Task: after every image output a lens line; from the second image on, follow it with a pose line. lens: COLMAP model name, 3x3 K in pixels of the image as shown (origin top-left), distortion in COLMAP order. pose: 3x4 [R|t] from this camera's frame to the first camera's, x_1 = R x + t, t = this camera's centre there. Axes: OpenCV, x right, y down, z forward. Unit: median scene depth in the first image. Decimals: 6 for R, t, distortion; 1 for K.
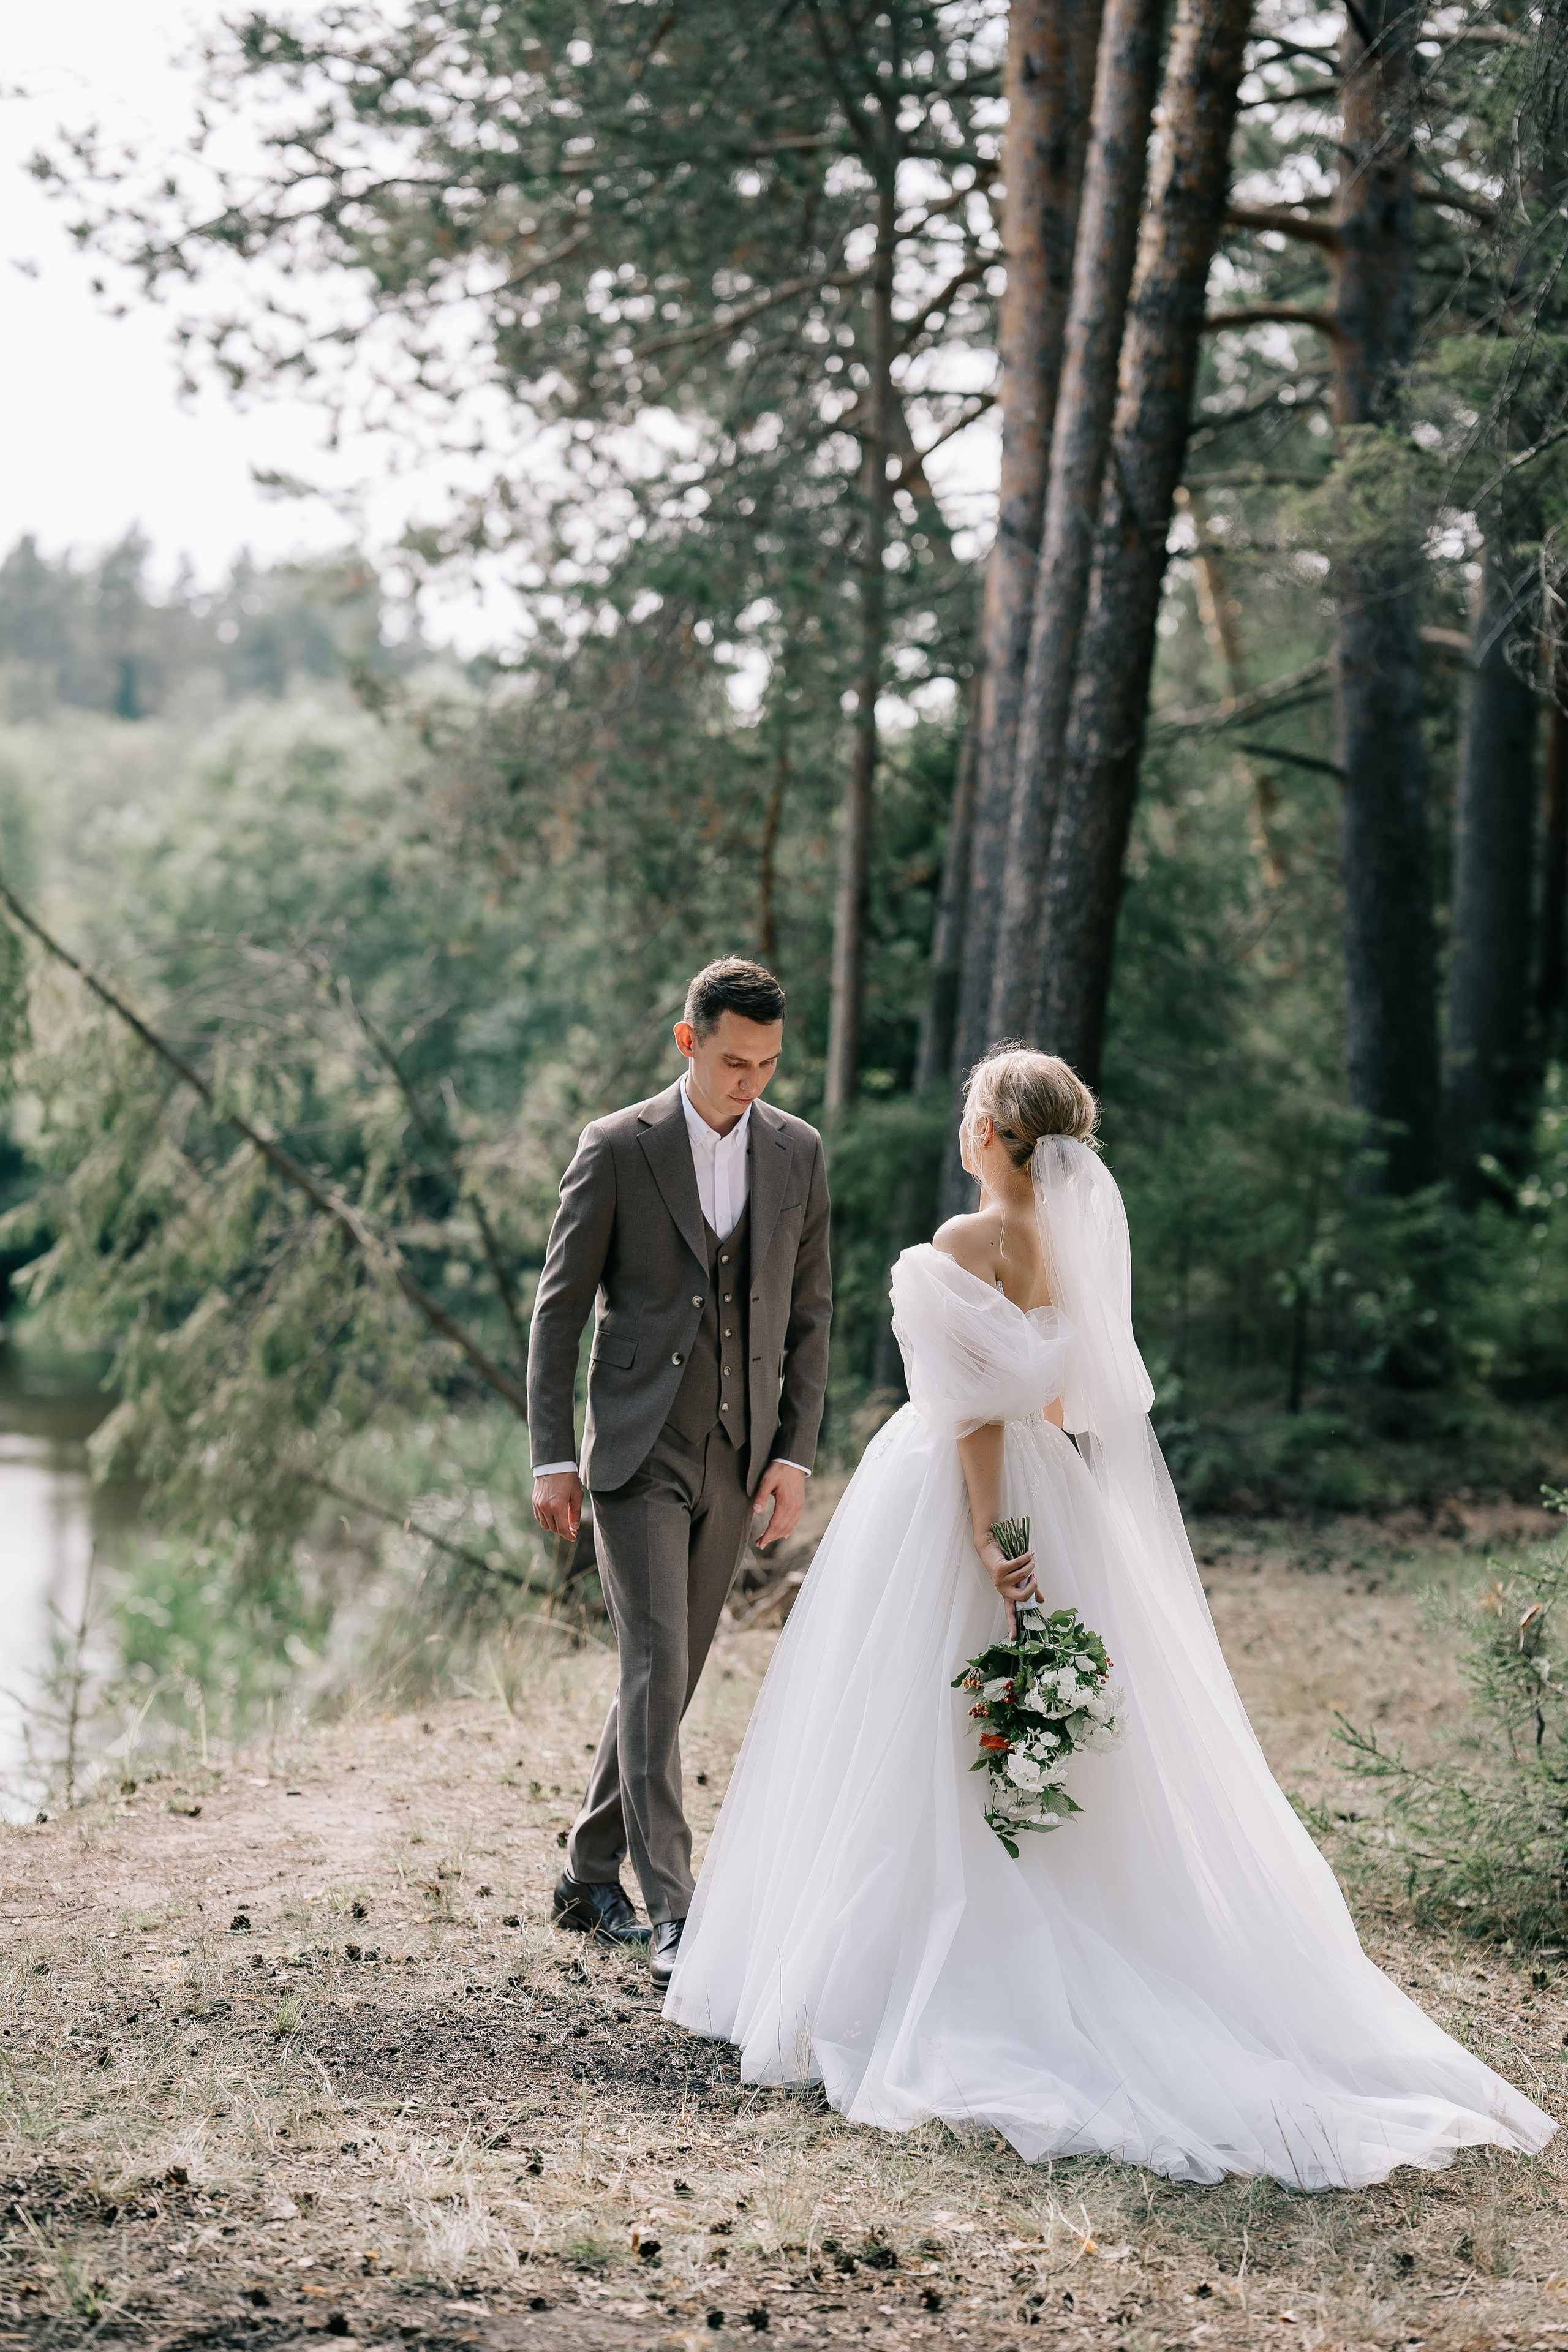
lens RADIAL K [[5283.2, 0, 745.7], [0, 5283.2, 1147.2], [0, 0, 1]] dist [0.656686, 0.775540]
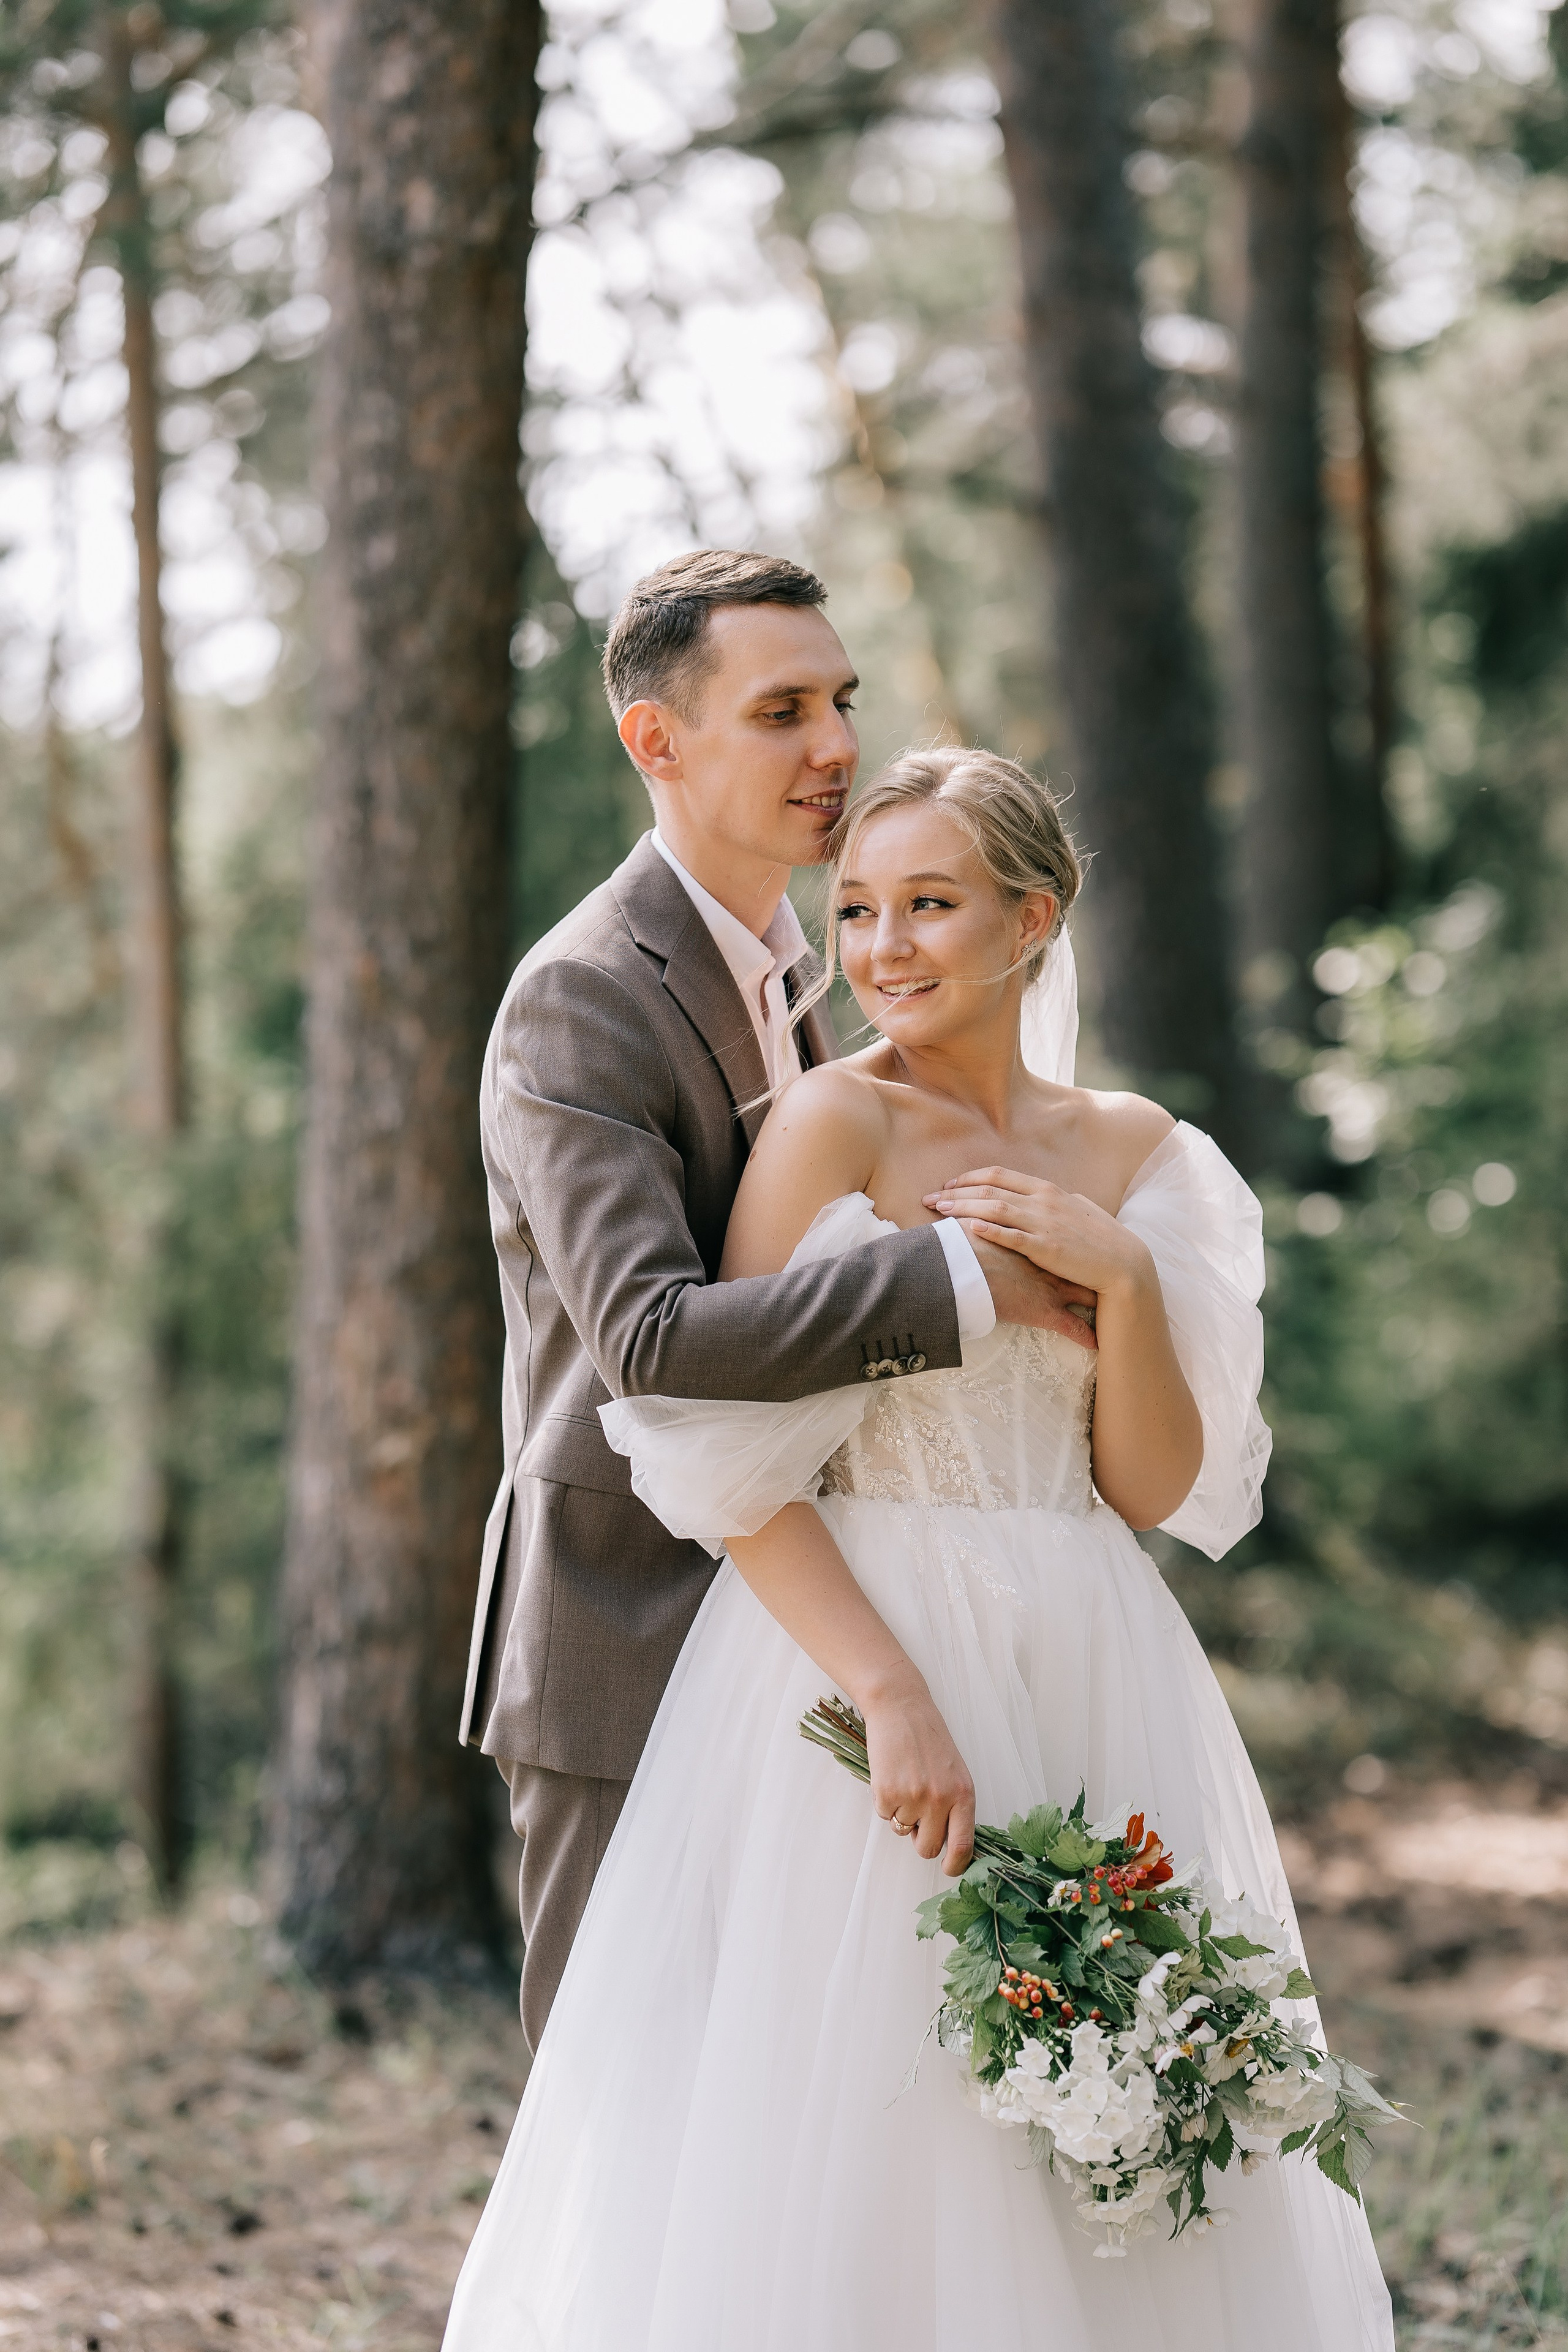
lens RADIAL K [[5398.9, 0, 820.4], [0, 5398.9, 1184.6], [0, 0, 1]] dist [0.626236, 0.873091]
pose [[0.994936, -0.079134, 0.061975, 0.093626], [0.079631, 0.996809, -0.005583, 0.008669], [-0.061336, 0.010490, 0.998062, 0.830337]]
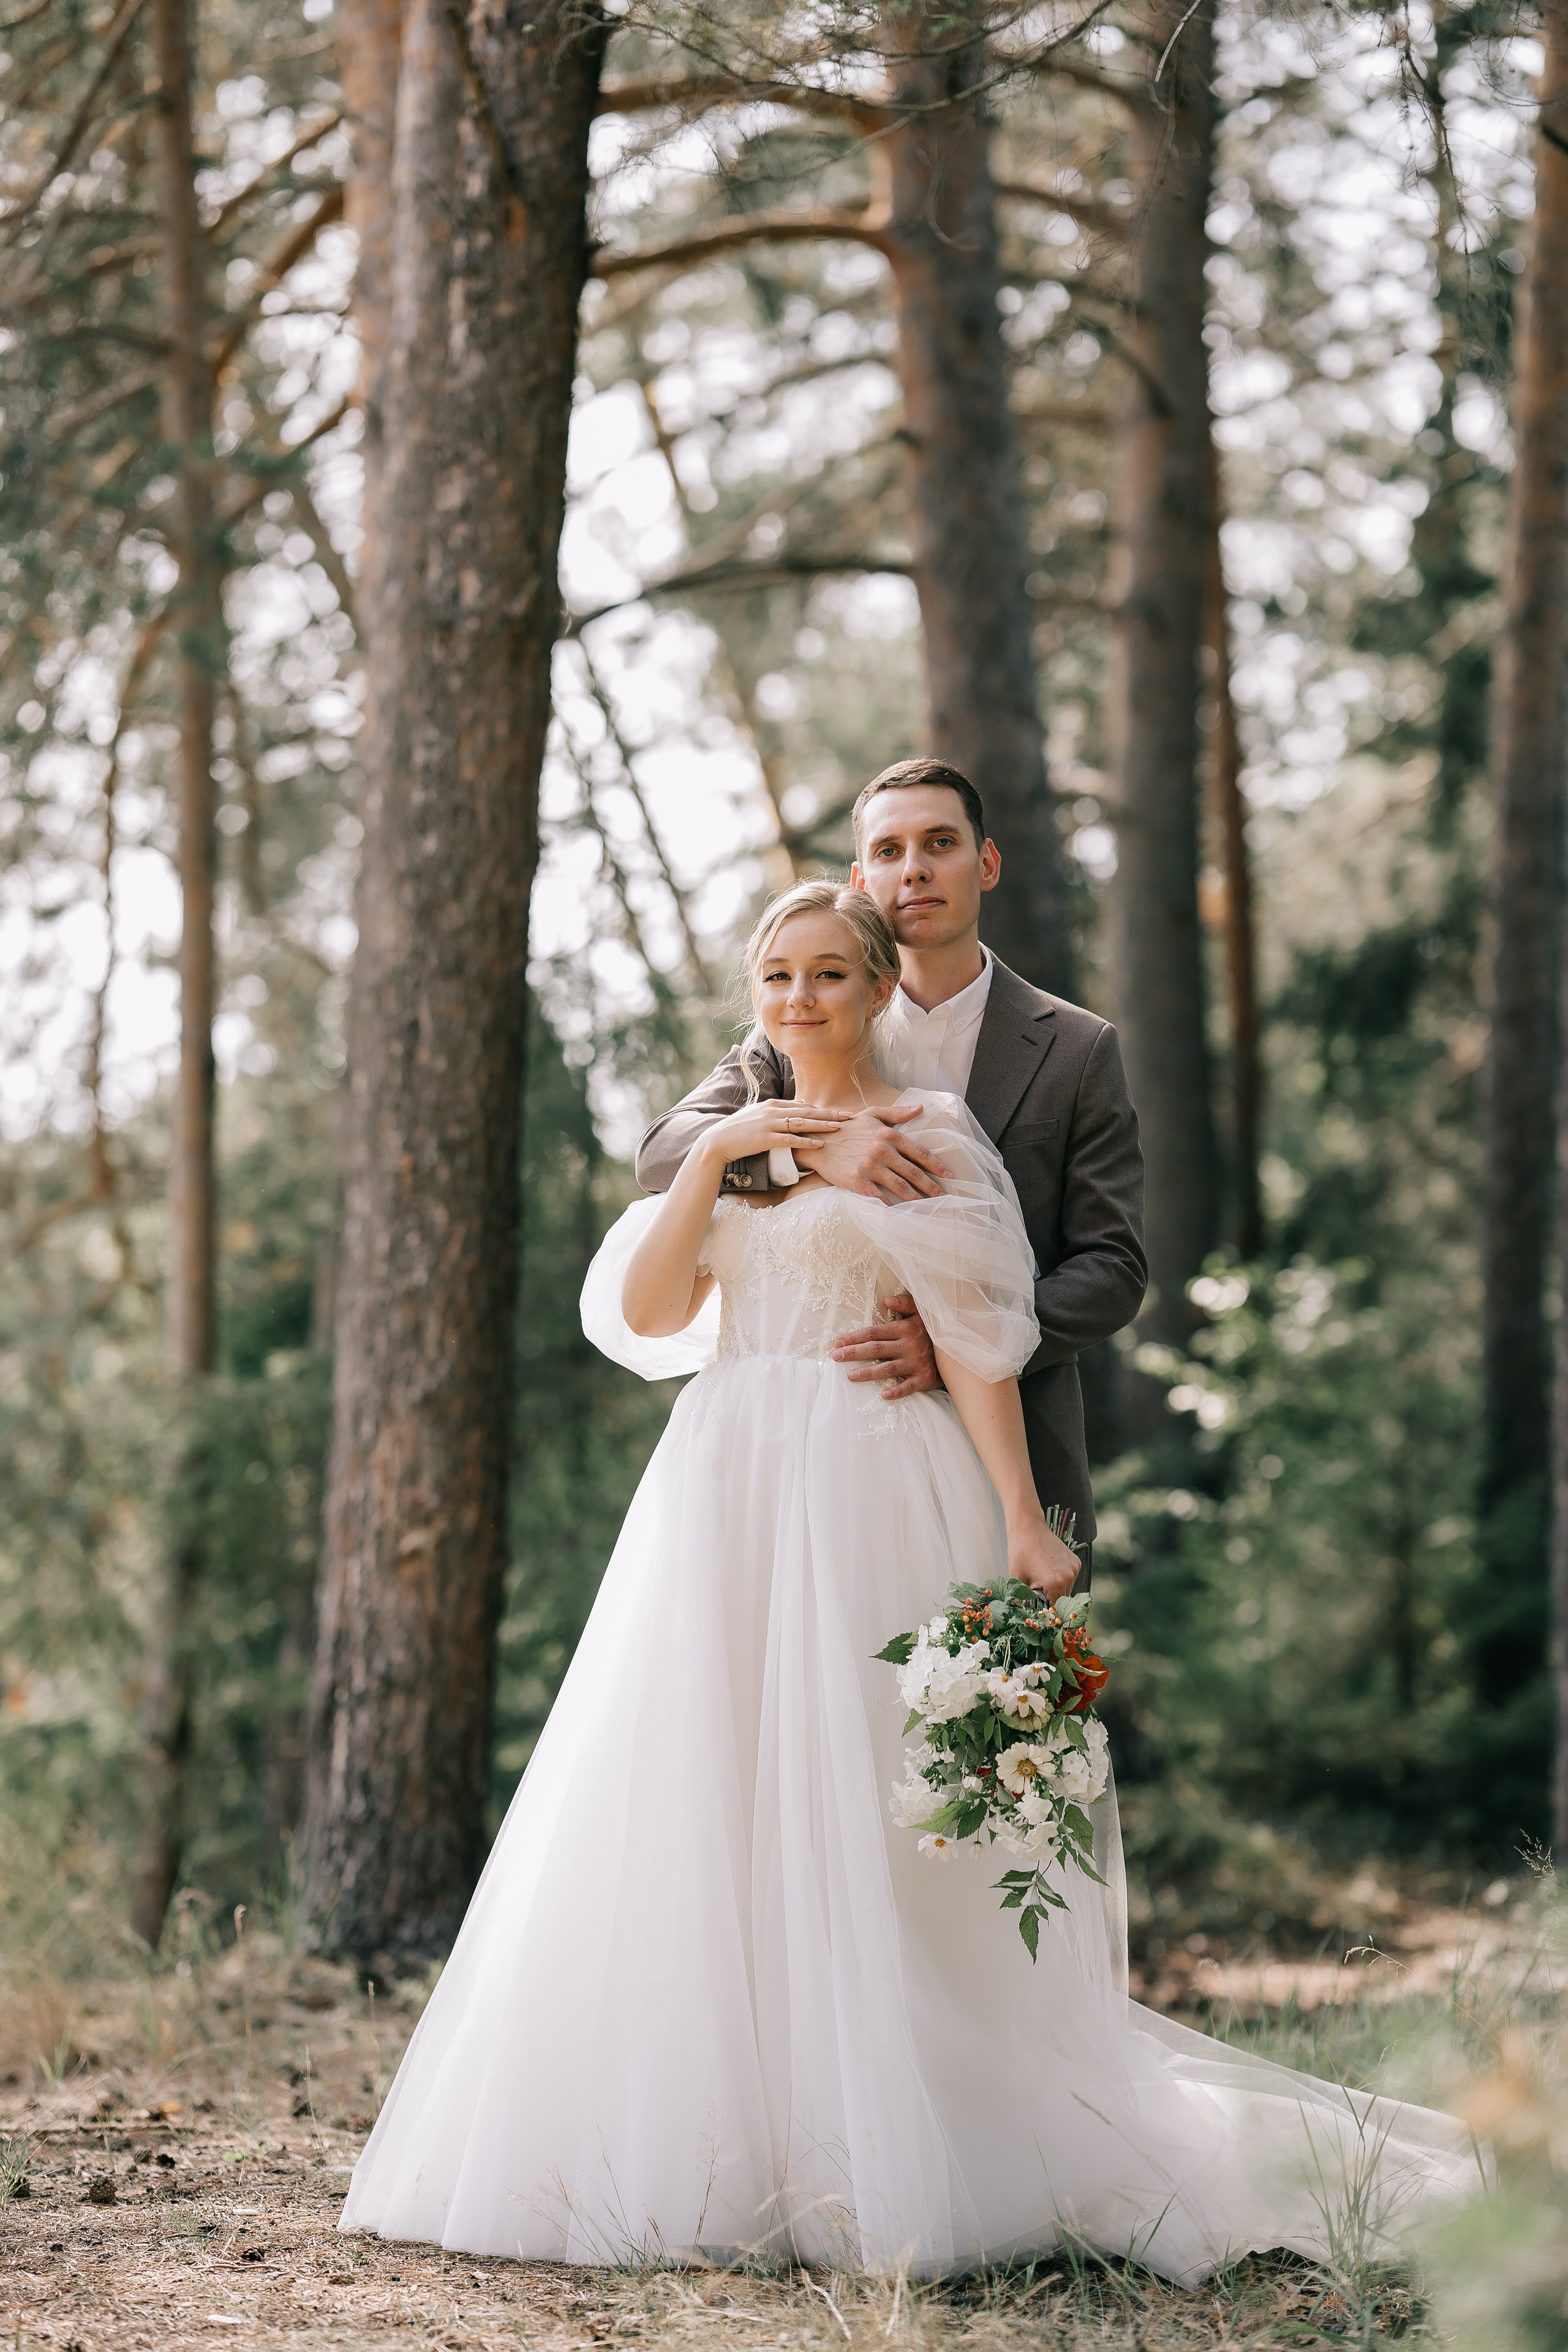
lens RADIAL K [[5398.9, 0, 820.4], [0, 5398.9, 1184.6], [0, 0, 1]] dist [0.626236, 0.873091]
pose [[0.995374, -0.047889, 0.083285, 0.075820], [0.055324, 0.994460, -0.089382, 0.055708], [-0.078543, 0.093576, 0.992509, 0.652262]]
